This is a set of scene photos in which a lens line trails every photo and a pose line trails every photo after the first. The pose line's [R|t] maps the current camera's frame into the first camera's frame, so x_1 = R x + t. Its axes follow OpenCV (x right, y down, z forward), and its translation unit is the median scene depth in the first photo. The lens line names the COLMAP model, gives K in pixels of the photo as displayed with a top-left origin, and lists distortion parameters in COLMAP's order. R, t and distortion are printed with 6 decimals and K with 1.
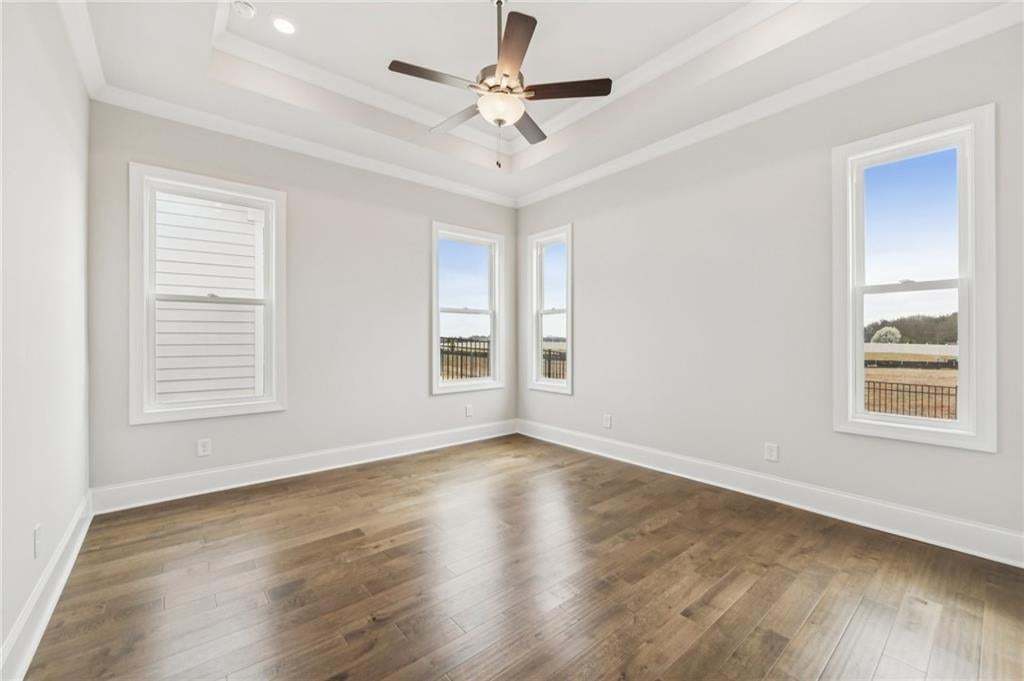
lens RADIAL K [[410.5, 0, 504.8], [0, 410.5, 338.0], [0, 0, 1]] dist [-0.002801, -0.001645]
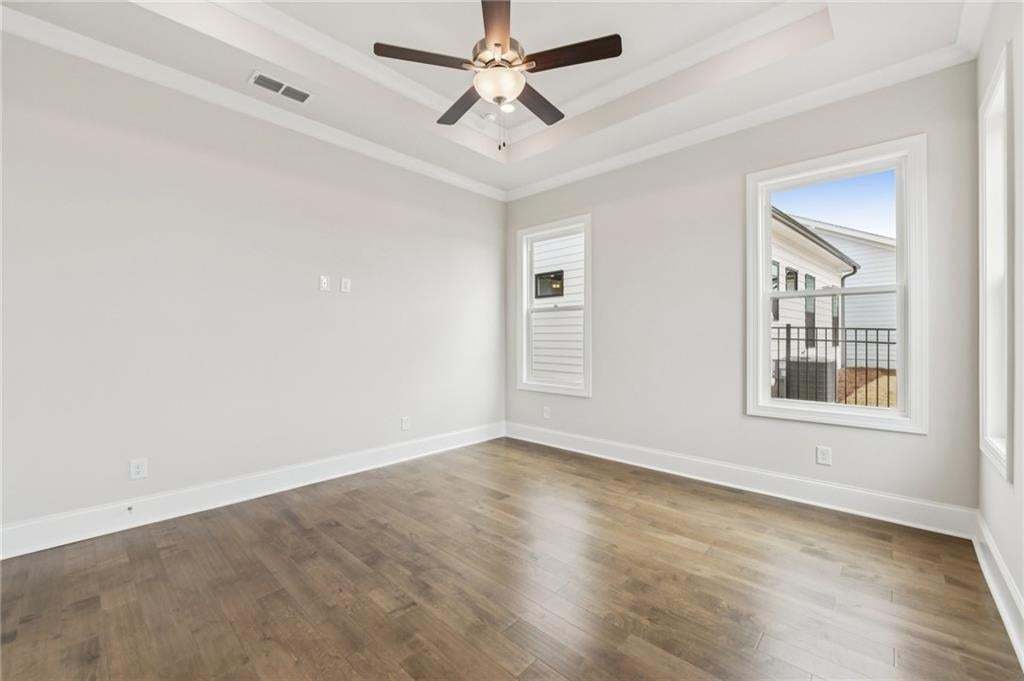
lens RADIAL K [[410.5, 0, 509.0], [0, 410.5, 330.8], [0, 0, 1]] dist [-0.002801, -0.001645]
pose [[0.140253, -0.006363, -0.990095, 0.595032], [0.002679, 0.999978, -0.006047, -0.009501], [0.990112, -0.001804, 0.140267, 0.587842]]
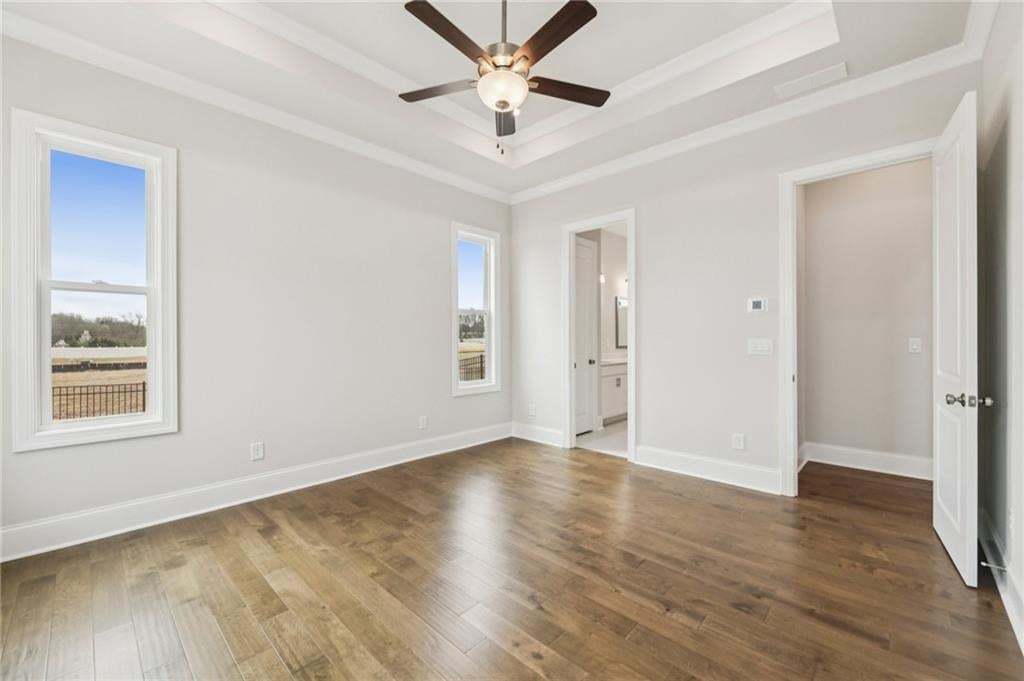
lens RADIAL K [[410.5, 0, 505.0], [0, 410.5, 345.5], [0, 0, 1]] dist [-0.002801, -0.001645]
pose [[-0.118713, -0.012392, 0.992851, -0.615139], [-0.001841, 0.999923, 0.012260, 0.001124], [-0.992927, -0.000372, -0.118726, 0.729701]]
